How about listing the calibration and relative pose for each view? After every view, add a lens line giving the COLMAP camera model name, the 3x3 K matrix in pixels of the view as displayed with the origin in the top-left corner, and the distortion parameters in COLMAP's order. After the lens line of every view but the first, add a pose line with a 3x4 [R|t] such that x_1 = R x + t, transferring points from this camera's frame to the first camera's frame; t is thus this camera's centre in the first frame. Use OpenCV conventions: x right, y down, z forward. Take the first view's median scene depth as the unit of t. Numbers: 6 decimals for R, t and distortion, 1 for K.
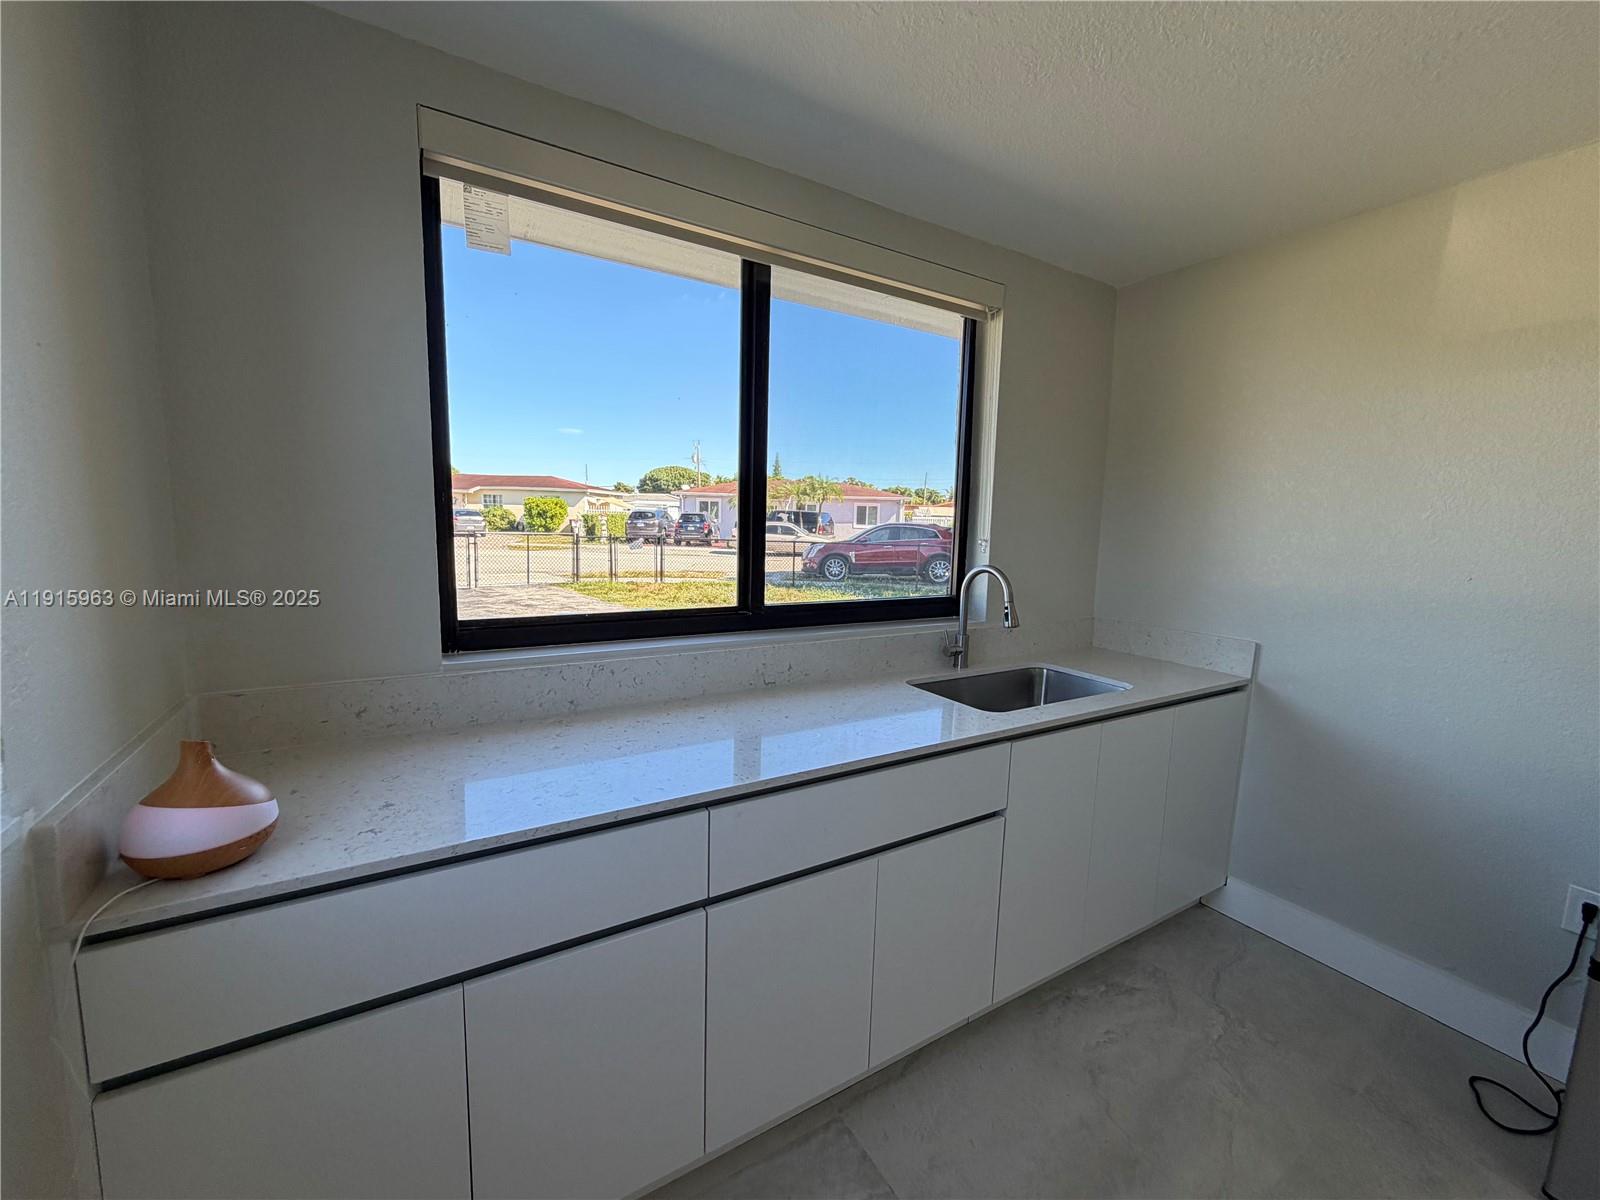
lens RADIAL K [[638.1, 0, 791.7], [0, 638.1, 603.8], [0, 0, 1]] dist [-0.001965, 0.000800]
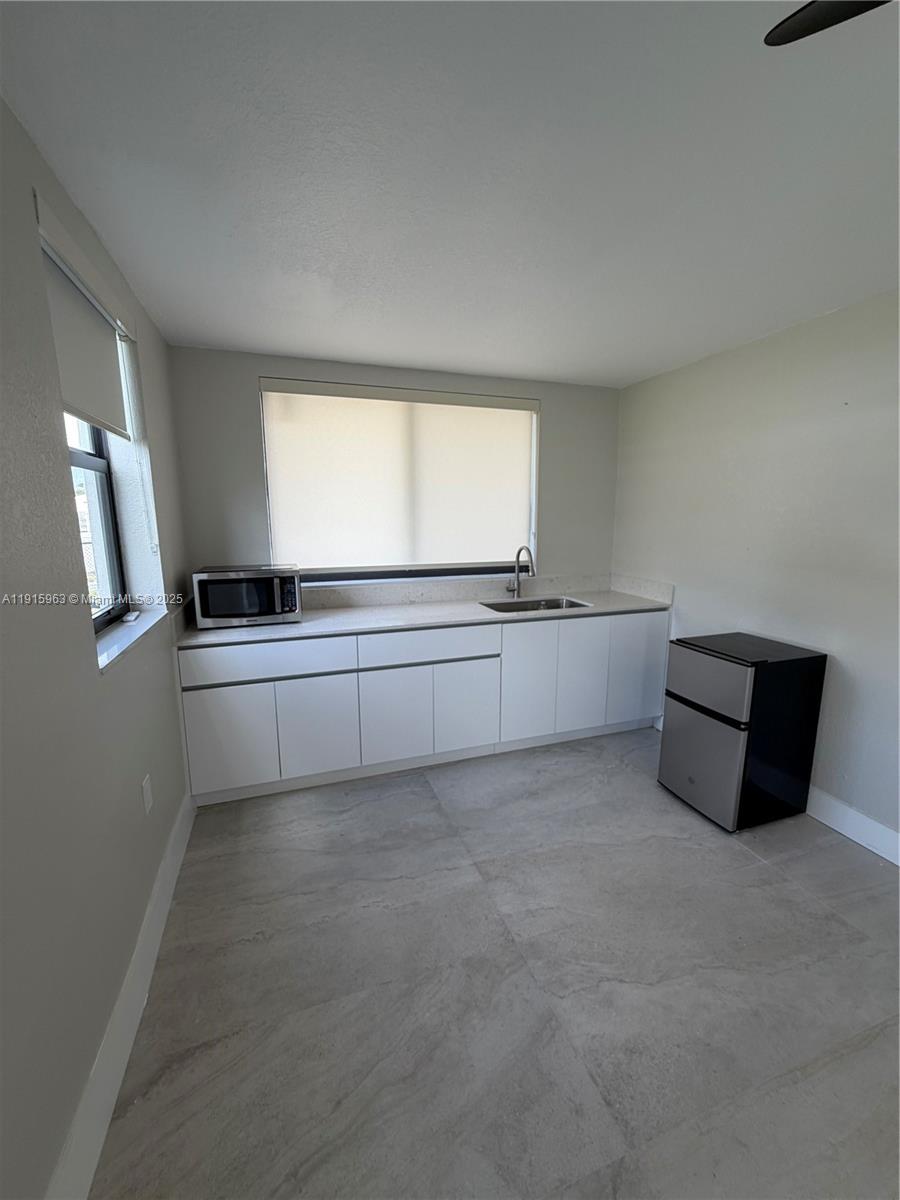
lens RADIAL K [[478.5, 0, 443.6], [0, 478.5, 599.7], [0, 0, 1]] dist [-0.001965, 0.000800]
pose [[0.977390, 0.007353, -0.211315, 0.350223], [0.001855, 0.999058, 0.043344, 0.040242], [0.211434, -0.042756, 0.976457, -0.487381]]
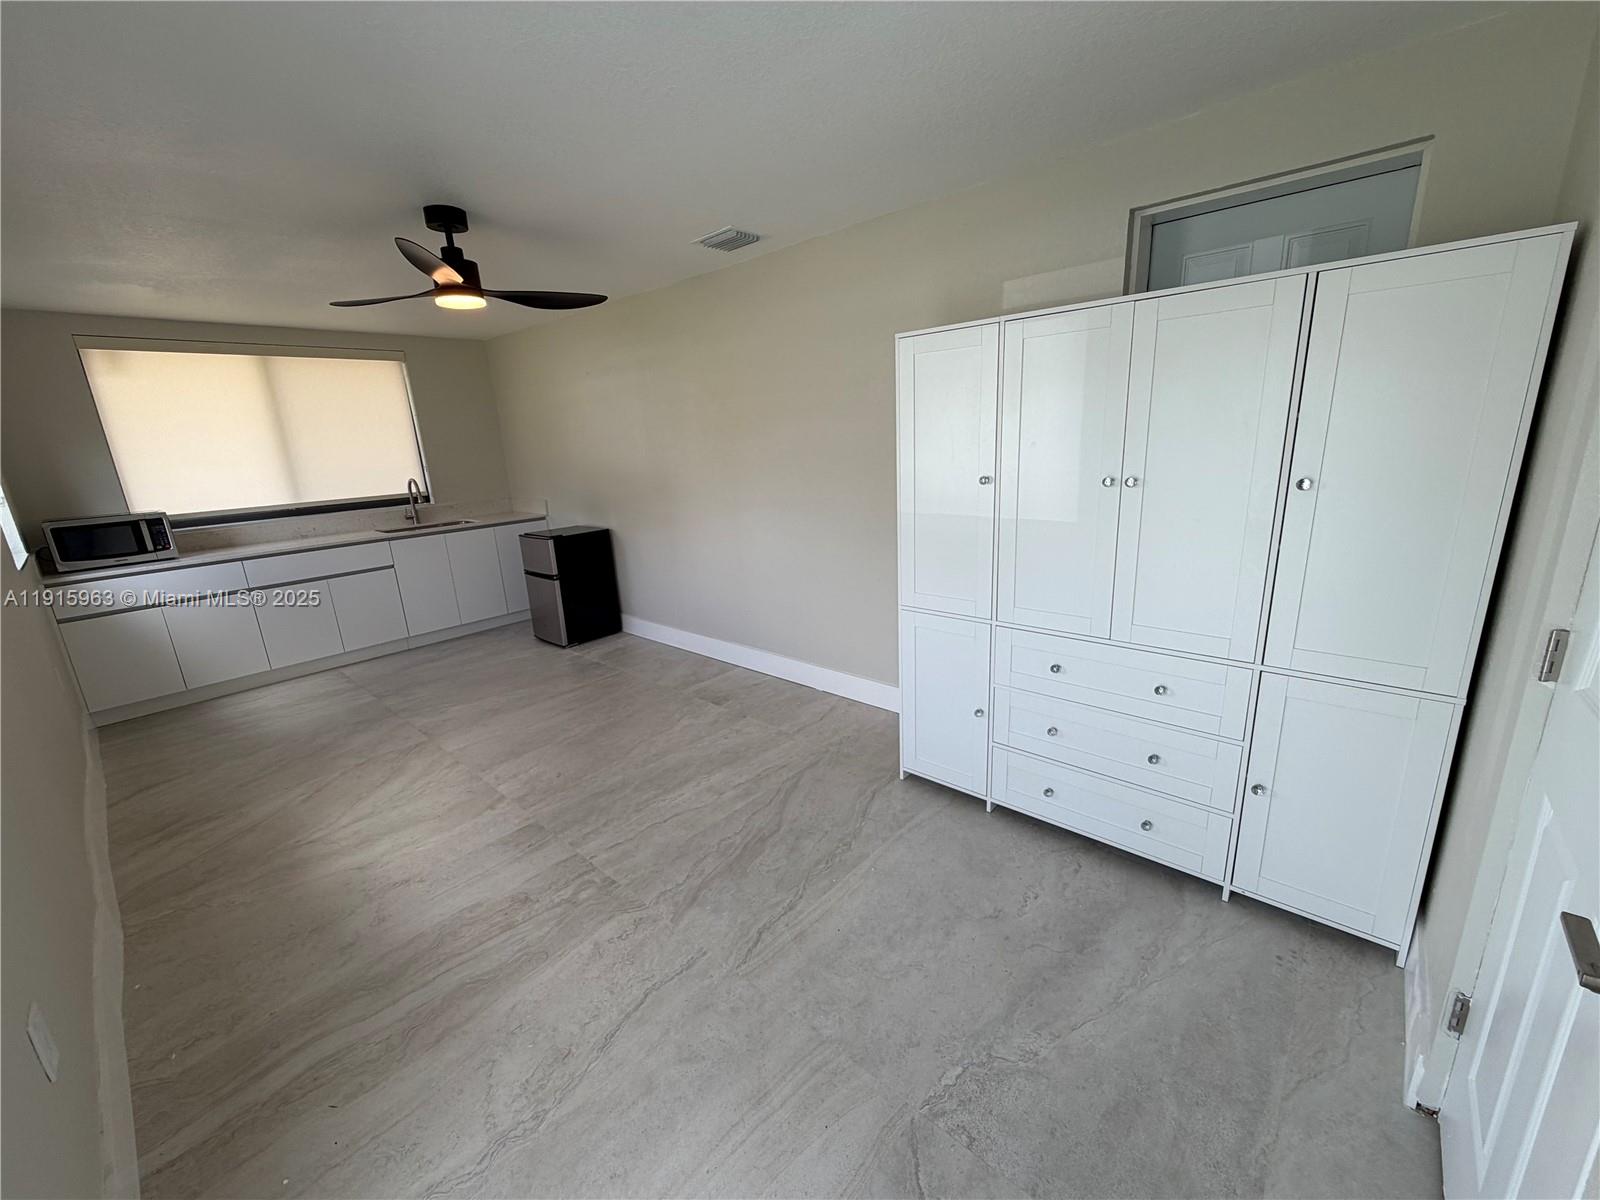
lens RADIAL K [[638.1, 0, 794.5], [0, 638.1, 602.2], [0, 0, 1]] dist [-0.001965, 0.000800]
pose [[0.952173, -0.151442, 0.265391, 0.892967], [0.118855, 0.983704, 0.134906, 0.222564], [-0.281496, -0.096910, 0.954656, -1.582833]]
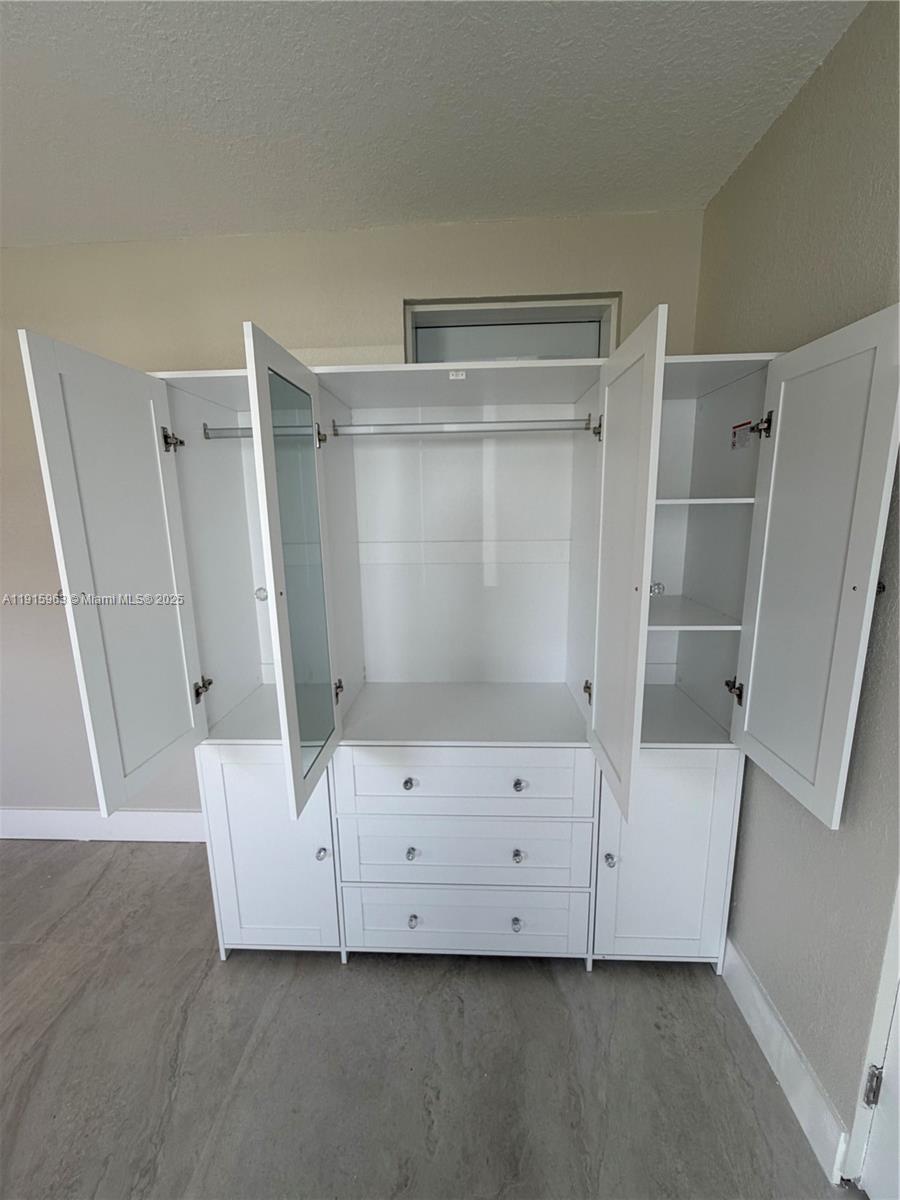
lens RADIAL K [[478.5, 0, 451.6], [0, 478.5, 596.8], [0, 0, 1]] dist [-0.001965, 0.000800]
pose [[0.545338, -0.196120, 0.814950, 1.075396], [0.147414, 0.979529, 0.137082, 0.184737], [-0.825152, 0.045379, 0.563086, -1.203404]]
